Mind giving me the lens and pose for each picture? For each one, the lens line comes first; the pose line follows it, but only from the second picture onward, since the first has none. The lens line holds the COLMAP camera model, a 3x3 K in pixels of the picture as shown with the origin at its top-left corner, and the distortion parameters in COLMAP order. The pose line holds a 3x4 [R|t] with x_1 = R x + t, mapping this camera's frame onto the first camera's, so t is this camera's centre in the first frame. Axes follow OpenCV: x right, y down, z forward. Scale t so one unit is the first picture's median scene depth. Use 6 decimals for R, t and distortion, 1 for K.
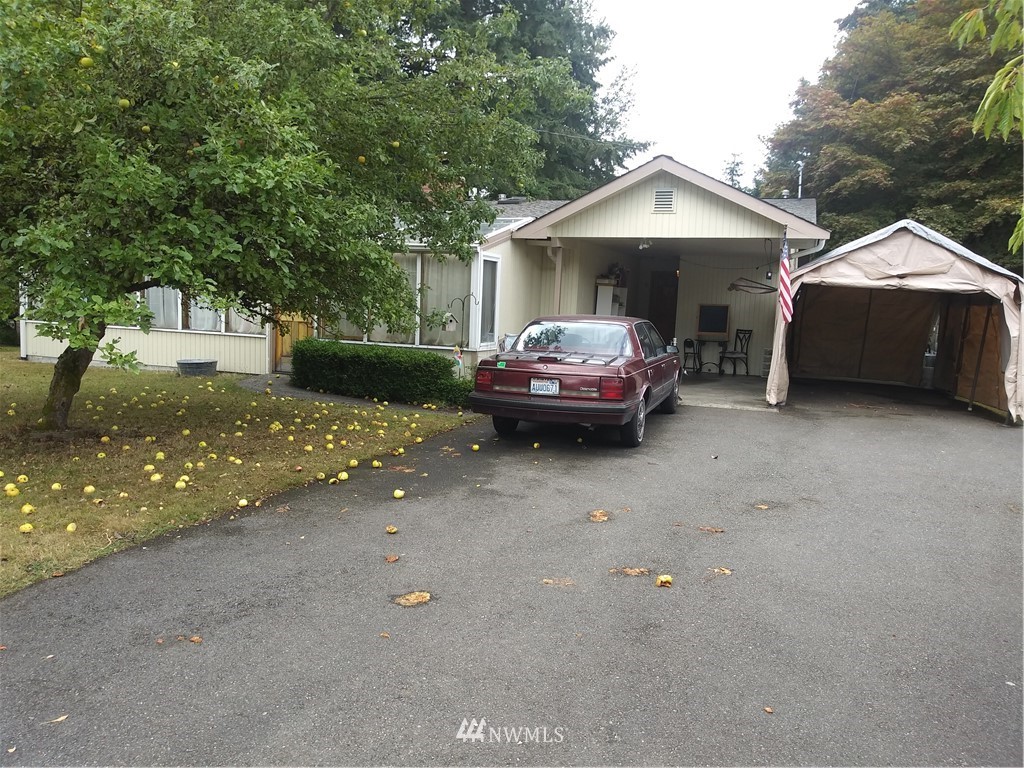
lens RADIAL K [[770.4, 0, 512.0], [0, 770.4, 384.0], [0, 0, 1]] dist [0.096542, -0.248010]
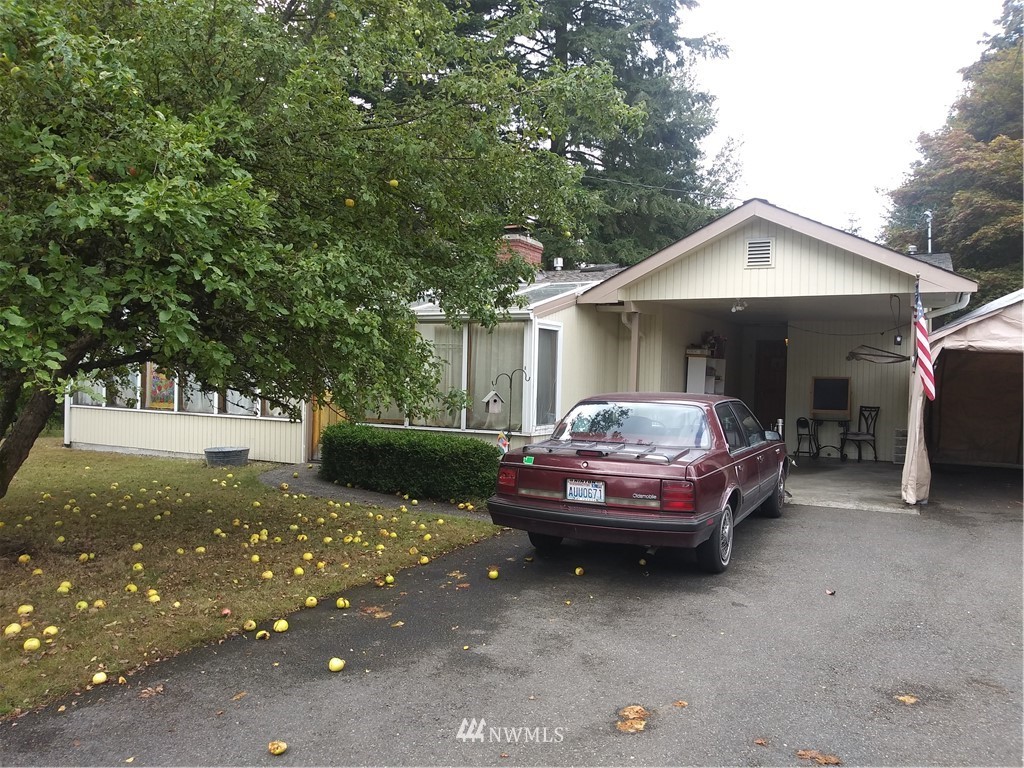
lens RADIAL K [[786.7, 0, 512.0], [0, 786.7, 384.0], [0, 0, 1]] dist [0.026580, -0.065324]
pose [[0.990570, -0.013875, -0.136300, 0.052898], [0.000444, 0.995178, -0.098082, -0.017354], [0.137004, 0.097097, 0.985800, 0.166955]]
